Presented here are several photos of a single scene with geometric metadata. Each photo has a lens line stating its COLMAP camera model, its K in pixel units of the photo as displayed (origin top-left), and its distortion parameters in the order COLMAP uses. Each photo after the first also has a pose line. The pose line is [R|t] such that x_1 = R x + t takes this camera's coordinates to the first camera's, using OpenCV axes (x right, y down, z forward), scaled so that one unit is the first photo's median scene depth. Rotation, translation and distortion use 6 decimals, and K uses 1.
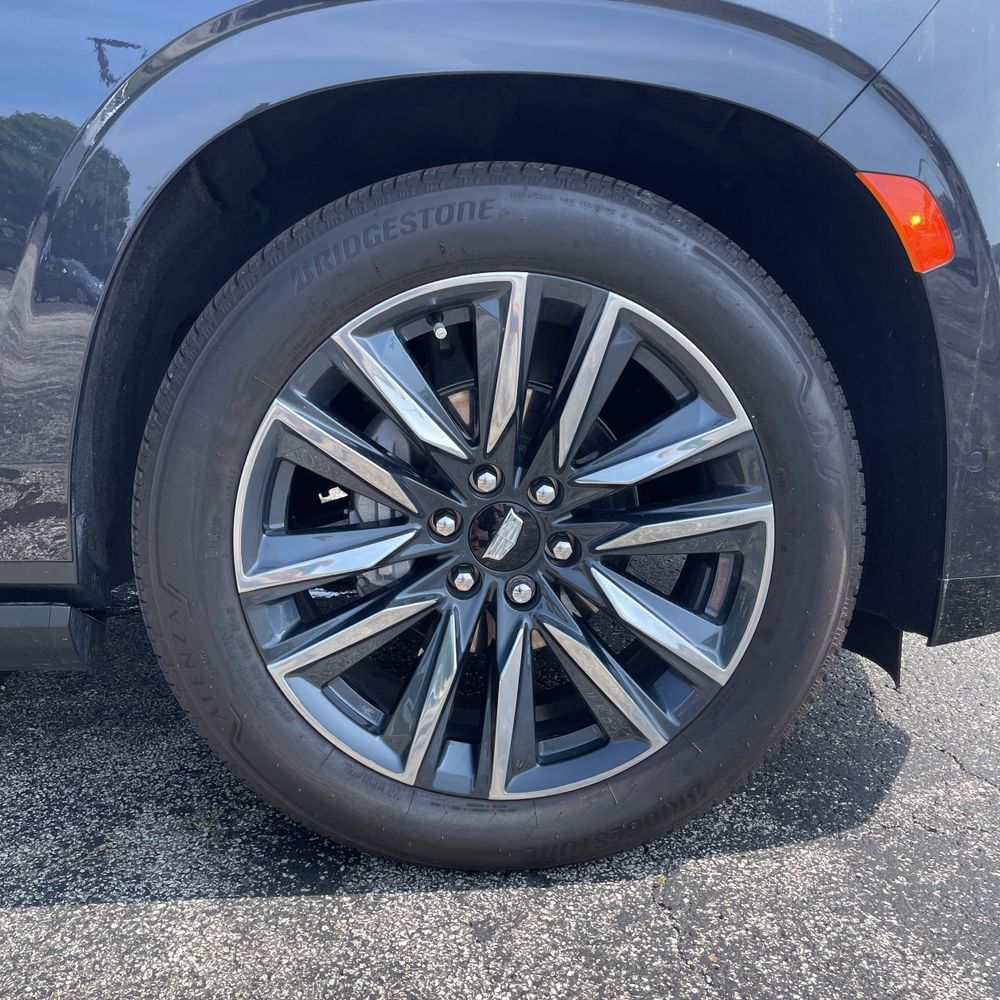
lens RADIAL K [[1018.7, 0, 495.4], [0, 1018.7, 493.1], [0, 0, 1]] dist [0.028647, 0.000000]
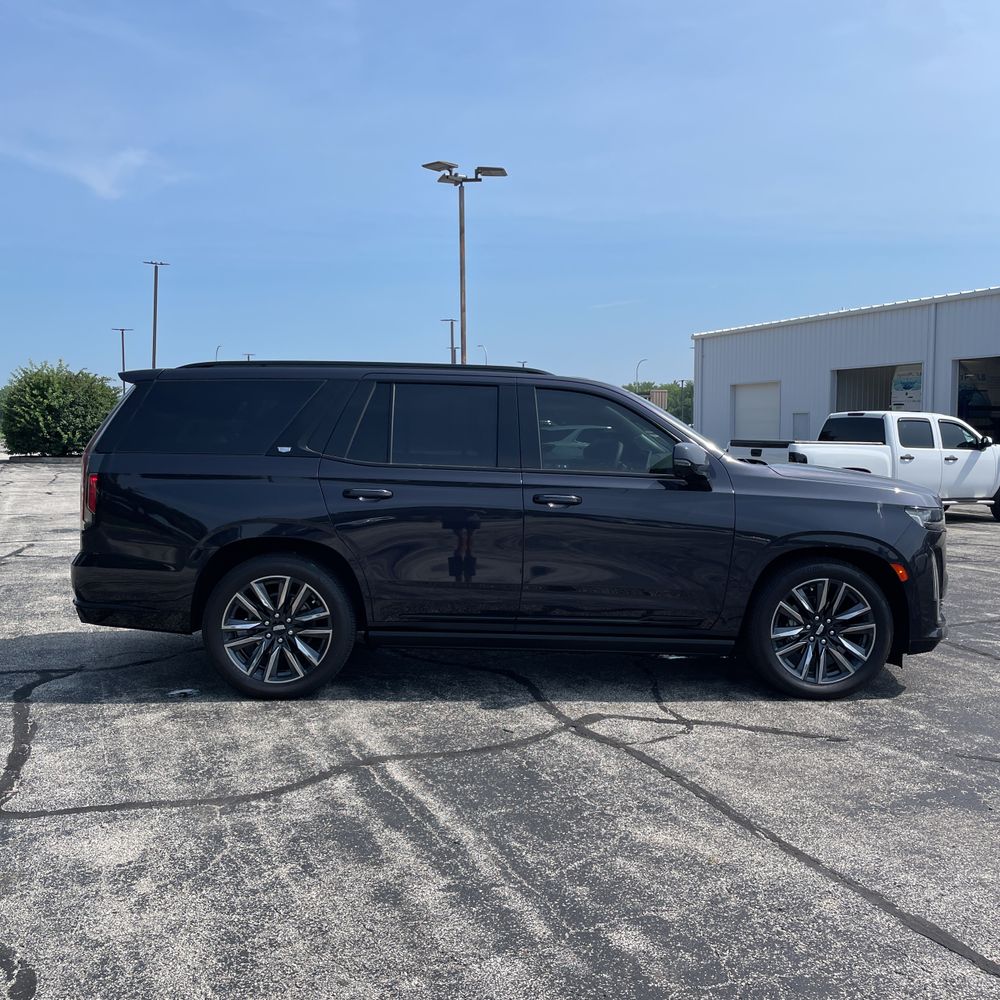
lens RADIAL K [[1018.7, 0, 503.8], [0, 1018.7, 500.9], [0, 0, 1]] dist [0.028647, 0.000000]
pose [[0.999627, 0.022516, -0.015447, -1.492772], [-0.024377, 0.990774, -0.133313, 0.126352], [0.012303, 0.133640, 0.990954, -4.096802]]
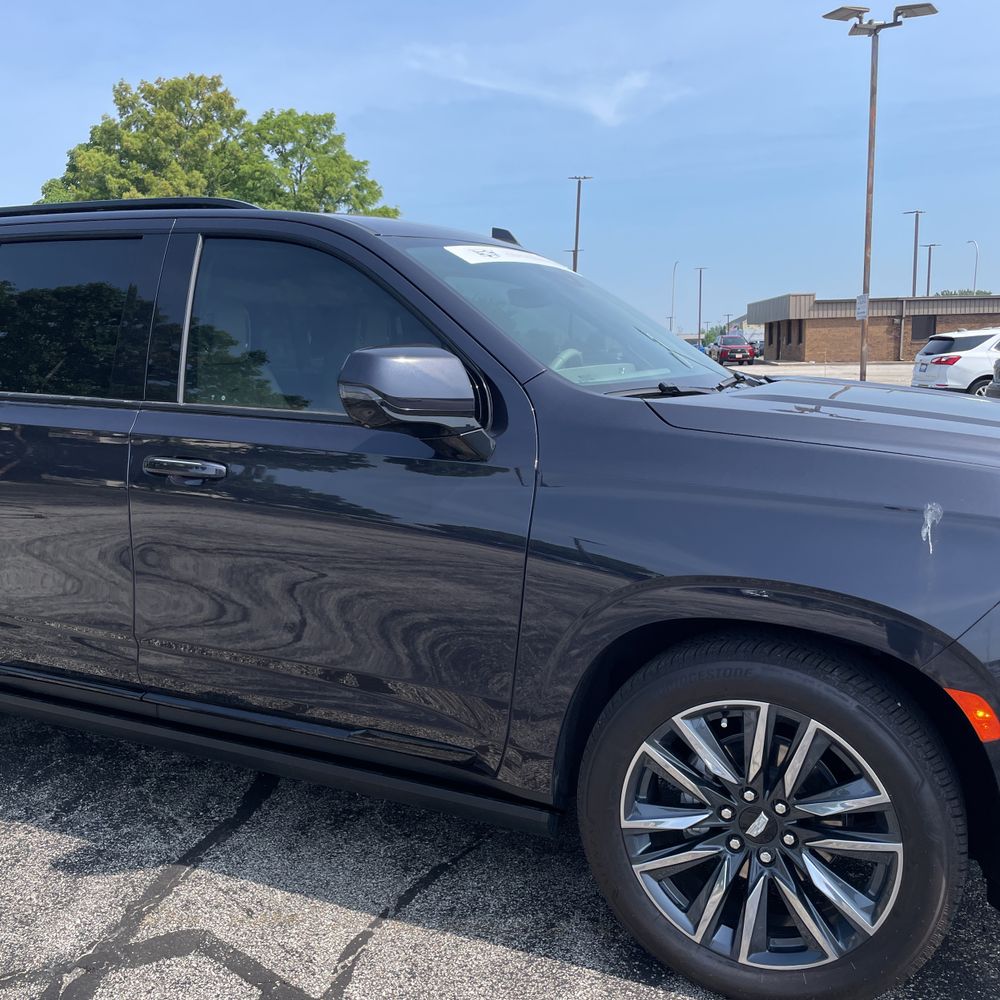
lens RADIAL K [[1018.7, 0, 497.6], [0, 1018.7, 495.5], [0, 0, 1]] dist [0.028647, 0.000000]
pose [[0.884223, 0.072565, -0.461393, 0.429114], [-0.097036, 0.994844, -0.029498, -0.480064], [0.456874, 0.070855, 0.886705, -0.994241]]
